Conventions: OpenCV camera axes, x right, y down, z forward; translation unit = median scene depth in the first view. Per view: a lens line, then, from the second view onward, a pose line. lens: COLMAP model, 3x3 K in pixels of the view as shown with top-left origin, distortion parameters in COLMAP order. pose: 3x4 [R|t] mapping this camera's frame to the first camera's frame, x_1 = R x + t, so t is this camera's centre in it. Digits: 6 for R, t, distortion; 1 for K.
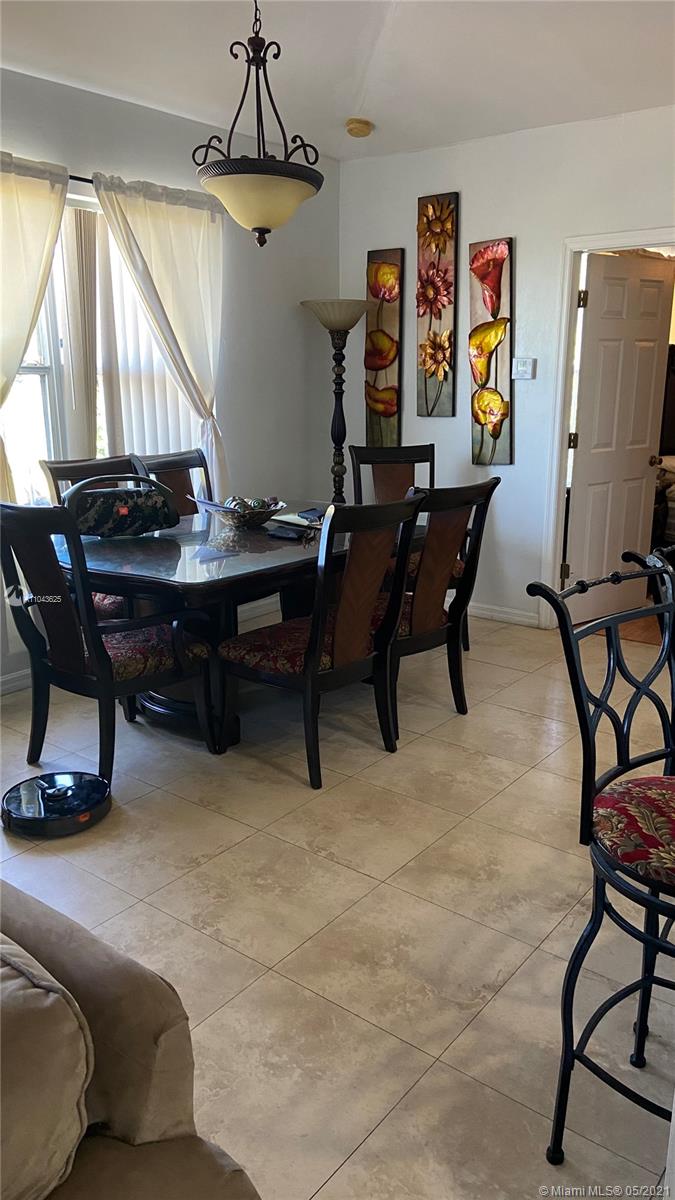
lens RADIAL K [[904.9, 0, 342.1], [0, 904.9, 606.4], [0, 0, 1]] dist [0.064886, -0.010914]
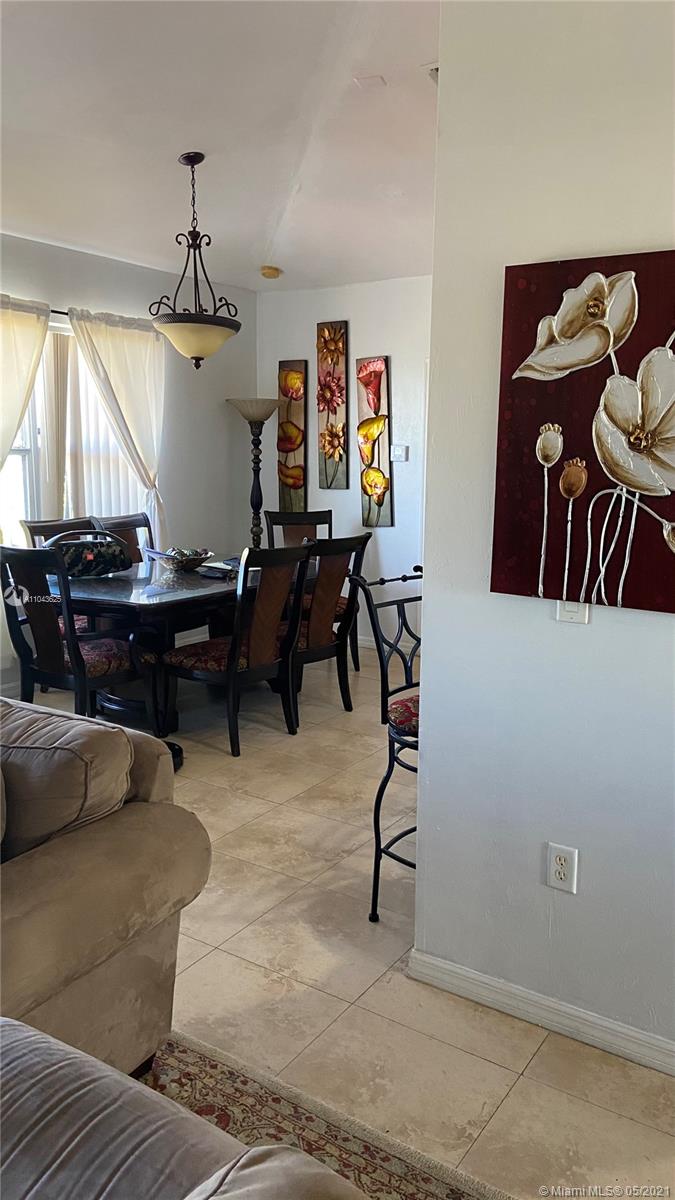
lens RADIAL K [[904.9, 0, 338.5], [0, 904.9, 593.1], [0, 0, 1]] dist [0.064886, -0.010914]
pose [[0.997032, -0.002577, 0.076951, 0.017596], [0.009688, 0.995695, -0.092181, 0.070756], [-0.076382, 0.092653, 0.992764, -0.327063]]
